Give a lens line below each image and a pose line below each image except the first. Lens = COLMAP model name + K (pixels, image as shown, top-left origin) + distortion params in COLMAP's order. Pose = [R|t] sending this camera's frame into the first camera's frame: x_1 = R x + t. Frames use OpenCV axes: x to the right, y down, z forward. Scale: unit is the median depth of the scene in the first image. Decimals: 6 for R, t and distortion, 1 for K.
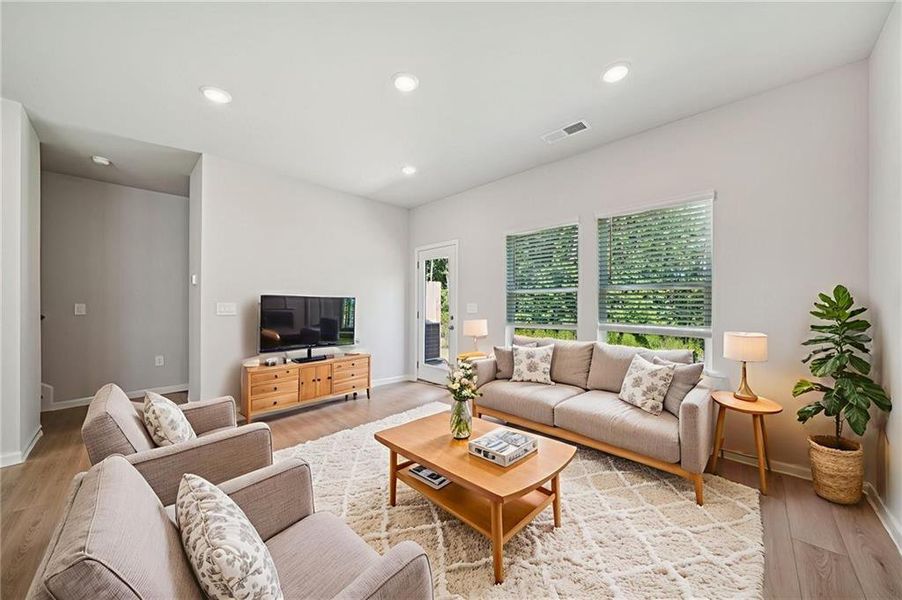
lens RADIAL K [[307.9, 0, 452.4], [0, 307.9, 302.0], [0, 0, 1]] dist [-0.003864, -0.000062]
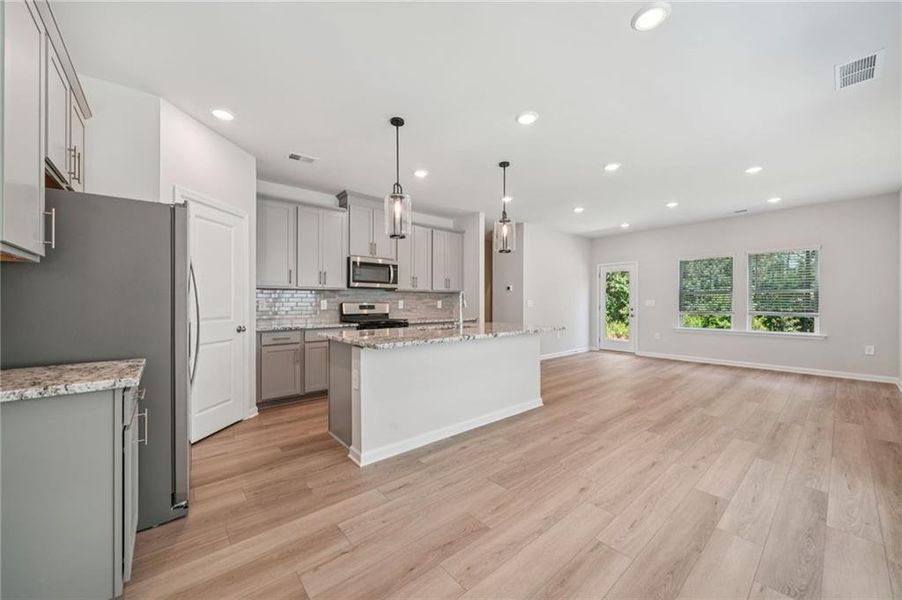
lens RADIAL K [[332.5, 0, 451.0], [0, 332.5, 300.0], [0, 0, 1]] dist [-0.000189, -0.000002]
pose [[0.993939, 0.003312, -0.109887, -0.755502], [-0.002819, 0.999985, 0.004642, -0.004286], [0.109901, -0.004304, 0.993933, -0.830490]]
